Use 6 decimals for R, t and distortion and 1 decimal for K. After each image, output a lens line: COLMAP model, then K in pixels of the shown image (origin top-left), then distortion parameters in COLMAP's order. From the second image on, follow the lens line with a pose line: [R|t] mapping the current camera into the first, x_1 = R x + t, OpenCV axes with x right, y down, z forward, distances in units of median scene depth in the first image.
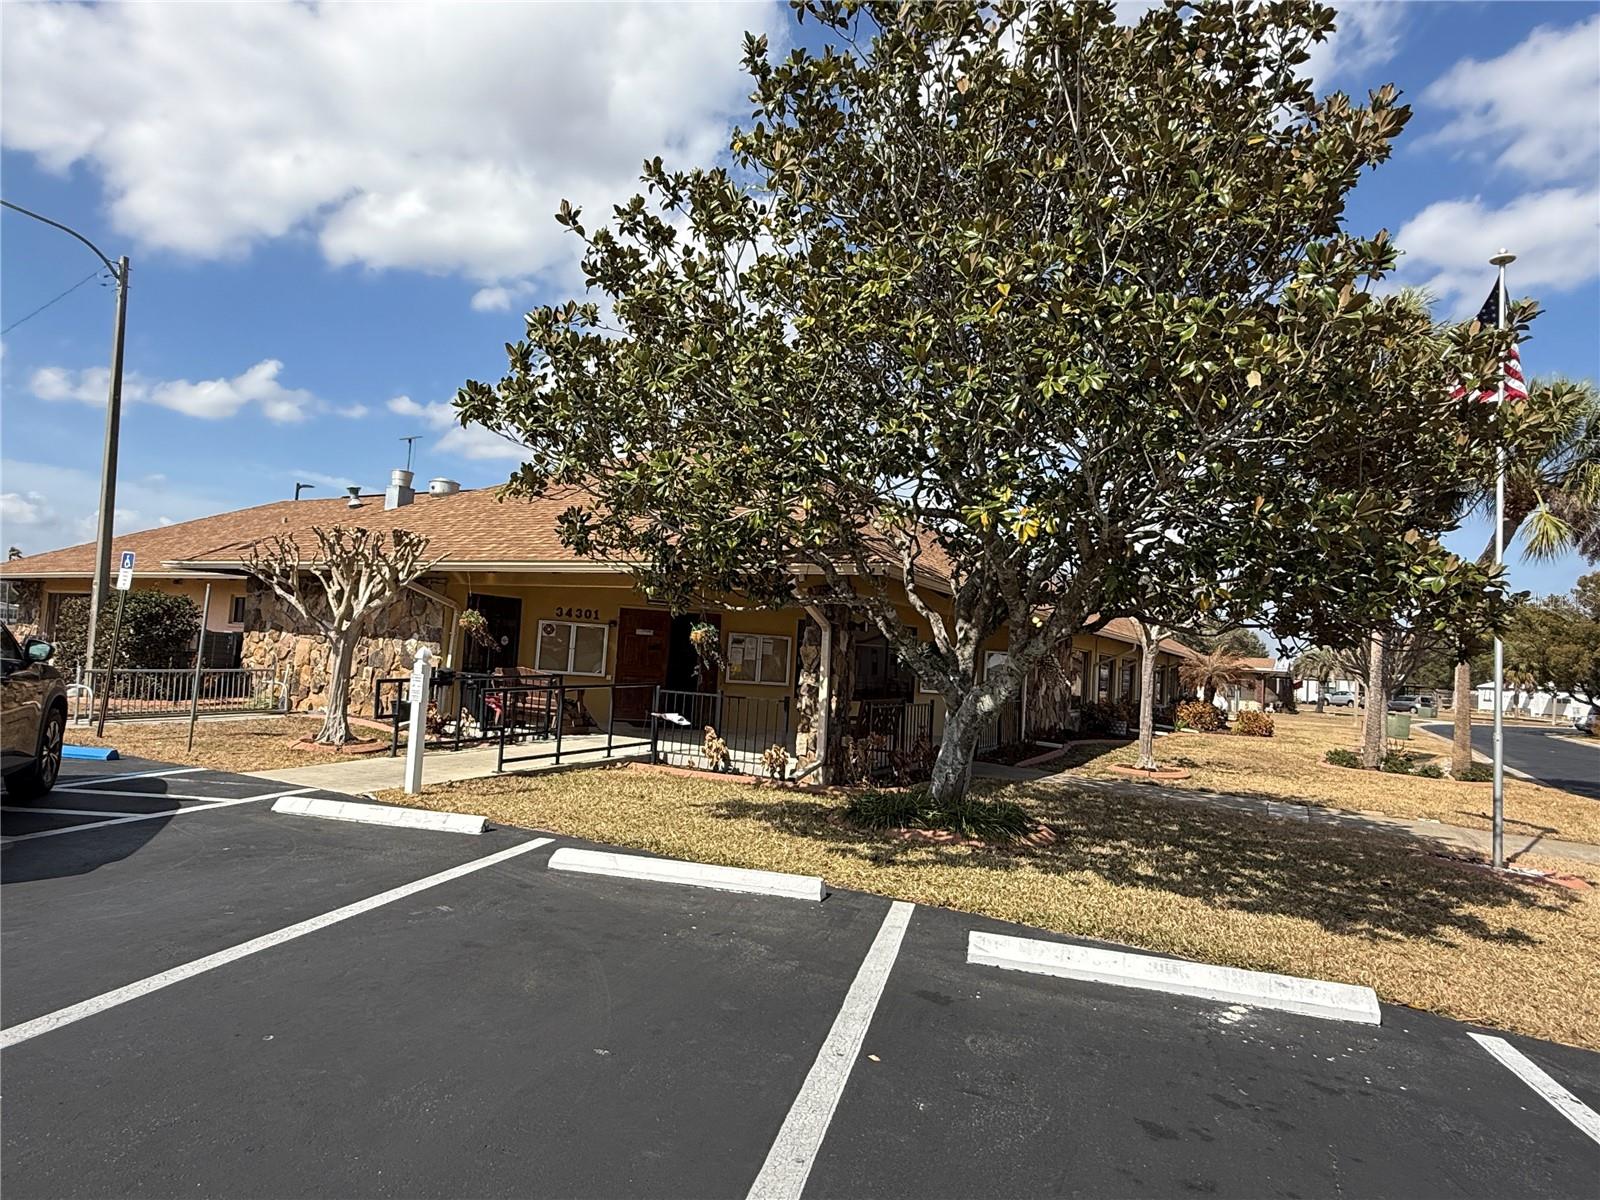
lens RADIAL K [[935.2, 0, 797.2], [0, 935.2, 600.0], [0, 0, 1]] dist [0.003061, -0.001101]
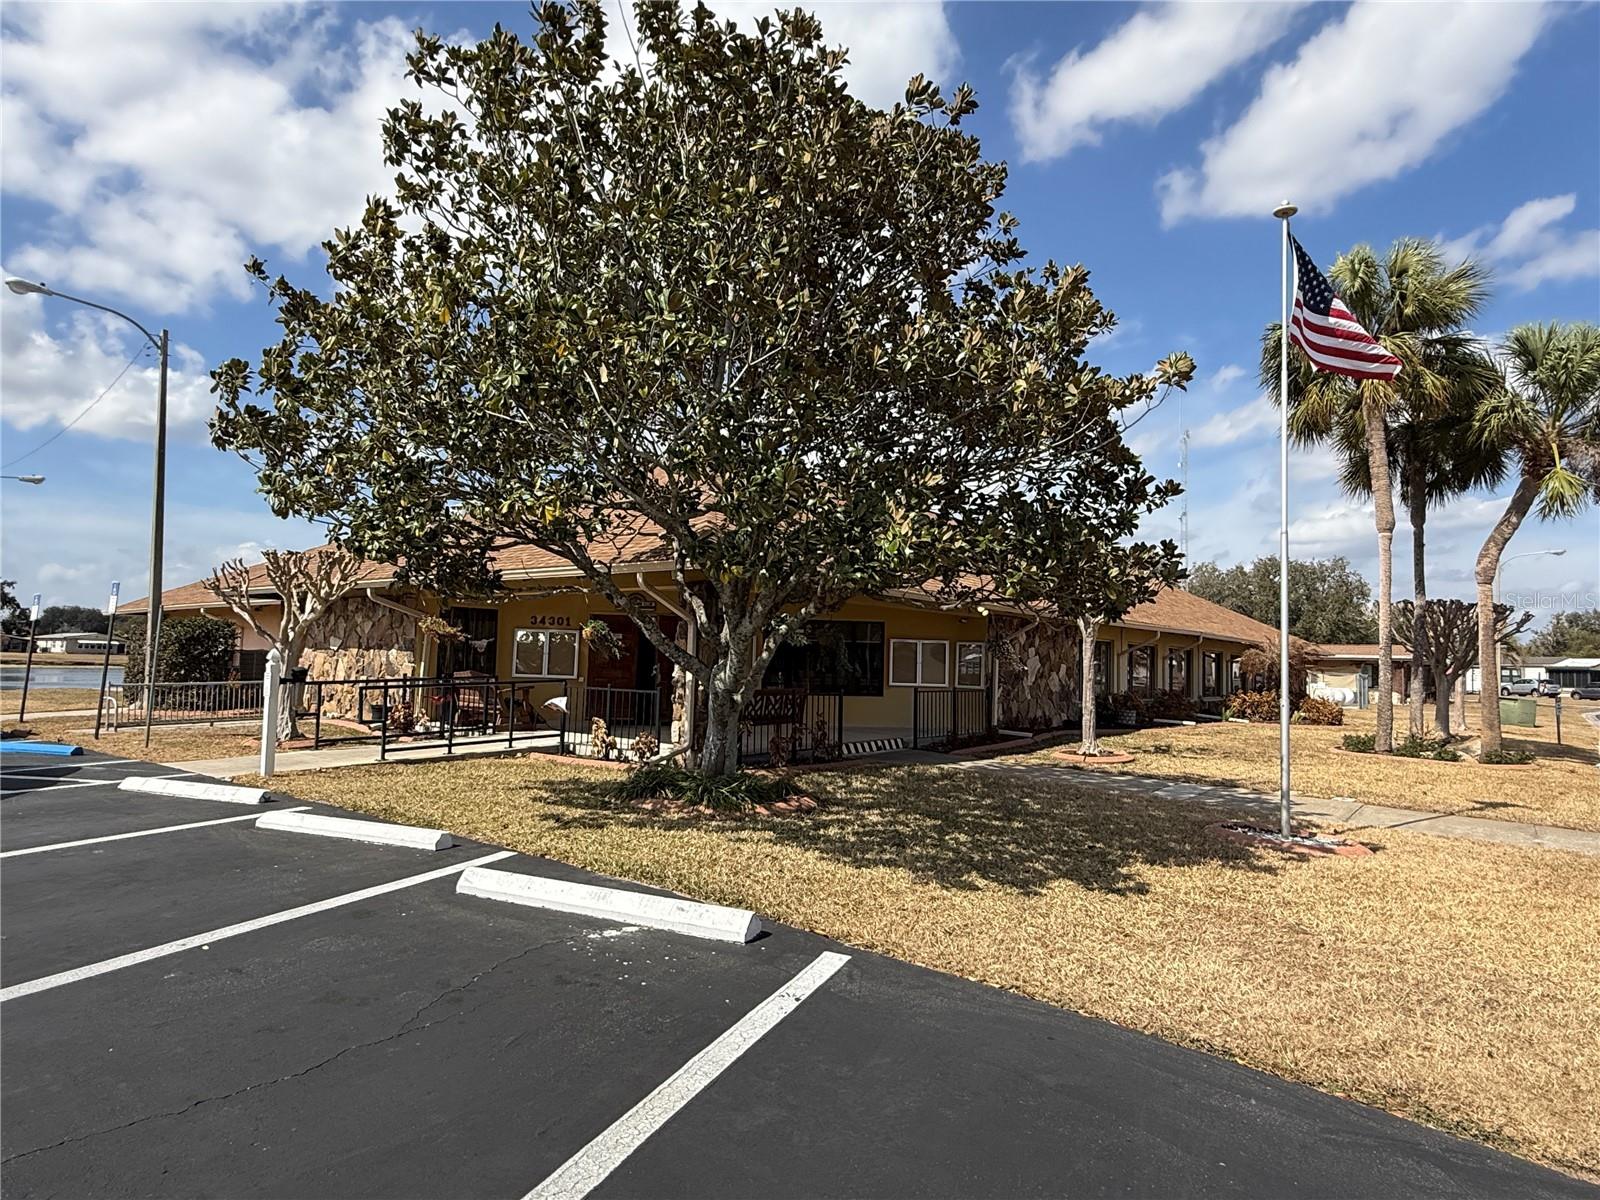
lens RADIAL K [[935.2, 0, 806.2], [0, 935.2, 604.8], [0, 0, 1]] dist [0.003061, -0.001101]
pose [[0.986758, -0.043491, -0.156261, 0.369209], [0.042769, 0.999053, -0.007978, 0.027821], [0.156460, 0.001189, 0.987684, -0.033411]]
